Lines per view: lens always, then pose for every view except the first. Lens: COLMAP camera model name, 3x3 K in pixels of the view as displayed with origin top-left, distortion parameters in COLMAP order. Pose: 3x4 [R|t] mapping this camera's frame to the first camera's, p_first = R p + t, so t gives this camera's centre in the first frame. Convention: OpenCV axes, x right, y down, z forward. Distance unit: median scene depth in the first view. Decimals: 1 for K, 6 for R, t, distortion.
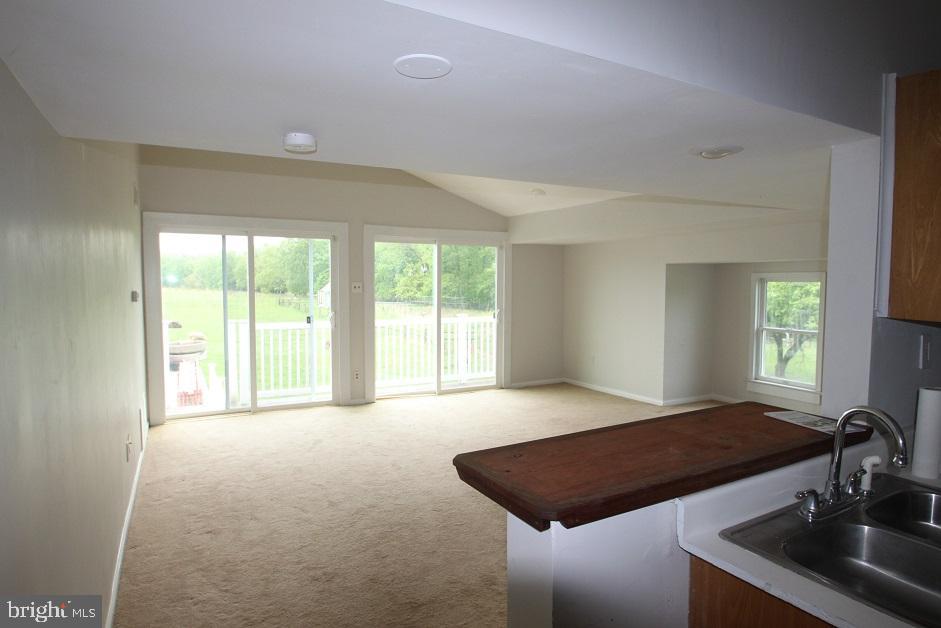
lens RADIAL K [[555.1, 0, 480.3], [0, 555.1, 310.6], [0, 0, 1]] dist [-0.009332, -0.014852]
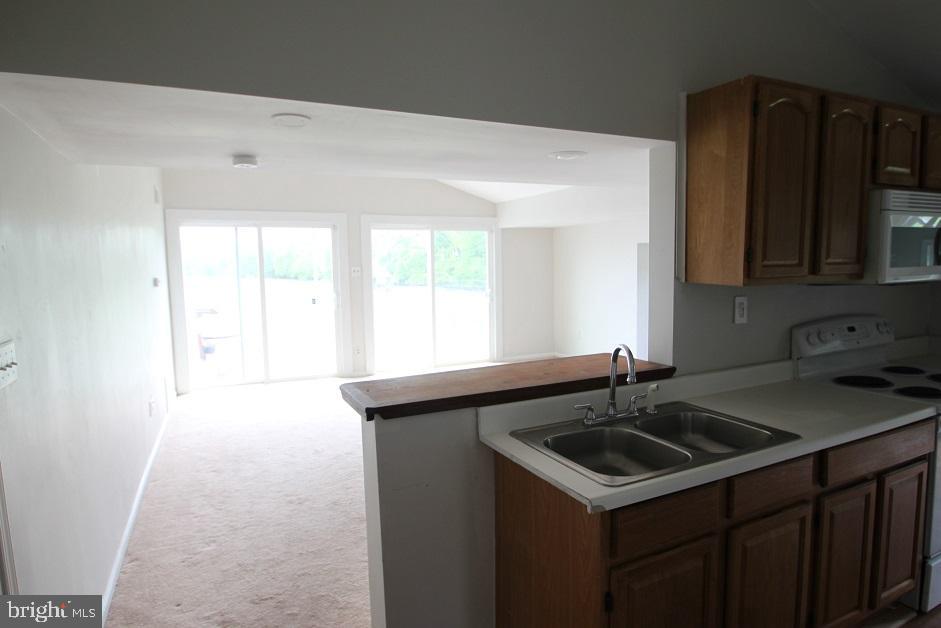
lens RADIAL K [[555.1, 0, 478.0], [0, 555.1, 312.4], [0, 0, 1]] dist [-0.009332, -0.014852]
pose [[0.997561, -0.015631, -0.068025, 0.103622], [0.017833, 0.999332, 0.031886, 0.009920], [0.067481, -0.033021, 0.997174, -0.100296]]
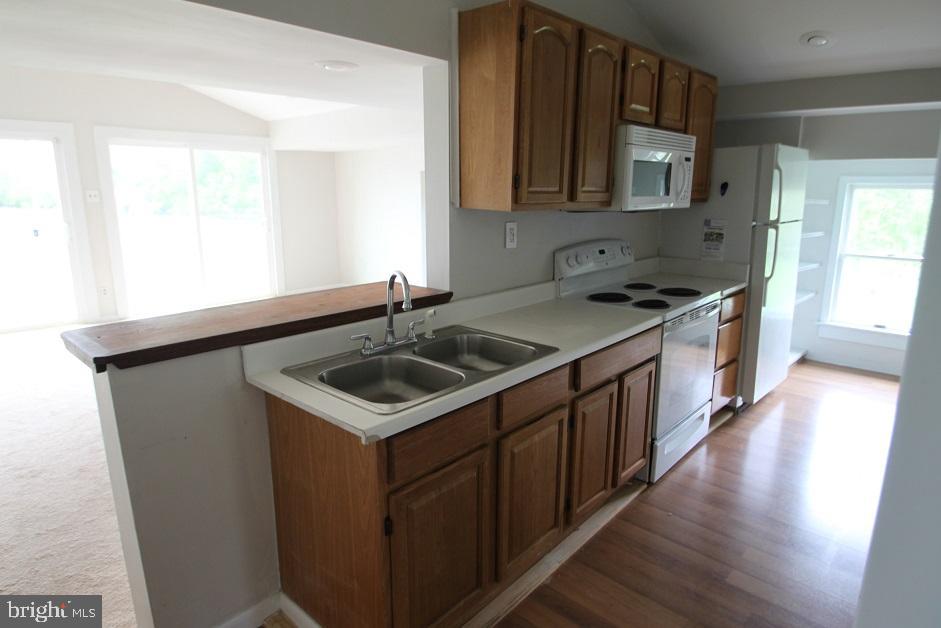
lens RADIAL K [[555.1, 0, 480.3], [0, 555.1, 313.3], [0, 0, 1]] dist [-0.009332, -0.014852]
pose [[0.952654, -0.067084, 0.296565, 0.115000], [0.018400, 0.986289, 0.163998, 0.013383], [-0.303500, -0.150777, 0.940826, -0.087446]]
